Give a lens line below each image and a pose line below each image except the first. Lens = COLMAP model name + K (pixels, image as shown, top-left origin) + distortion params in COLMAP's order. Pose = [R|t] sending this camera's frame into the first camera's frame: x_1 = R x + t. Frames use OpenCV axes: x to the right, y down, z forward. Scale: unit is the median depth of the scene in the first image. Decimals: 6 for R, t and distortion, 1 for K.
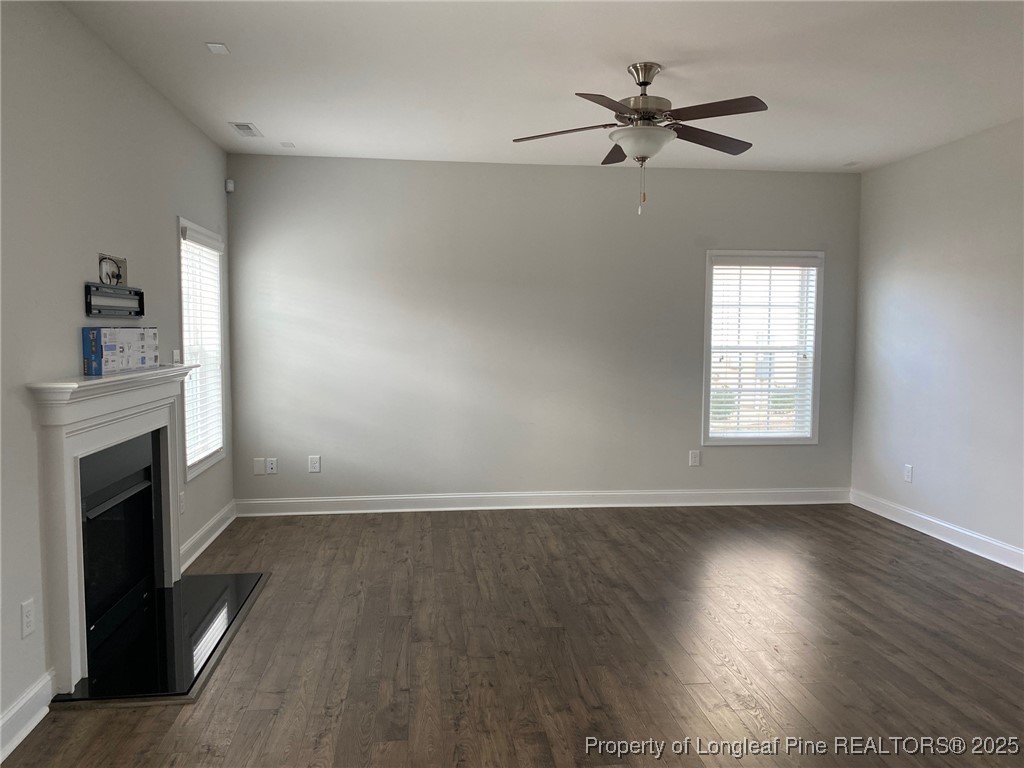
lens RADIAL K [[784.2, 0, 511.5], [0, 784.2, 384.7], [0, 0, 1]] dist [0.057494, -0.068899]
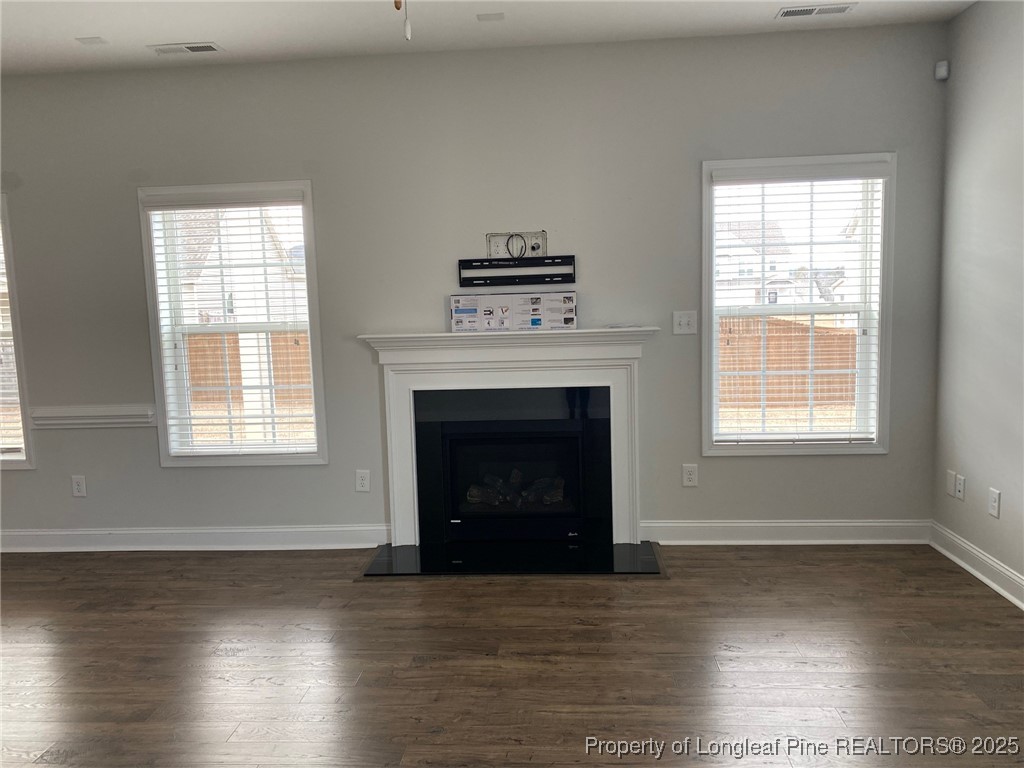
lens RADIAL K [[784.2, 0, 519.6], [0, 784.2, 381.9], [0, 0, 1]] dist [0.057494, -0.068899]
pose [[-0.189563, 0.115097, -0.975099, 0.607893], [-0.037097, 0.991557, 0.124251, -0.080387], [0.981167, 0.059727, -0.183693, 1.140539]]
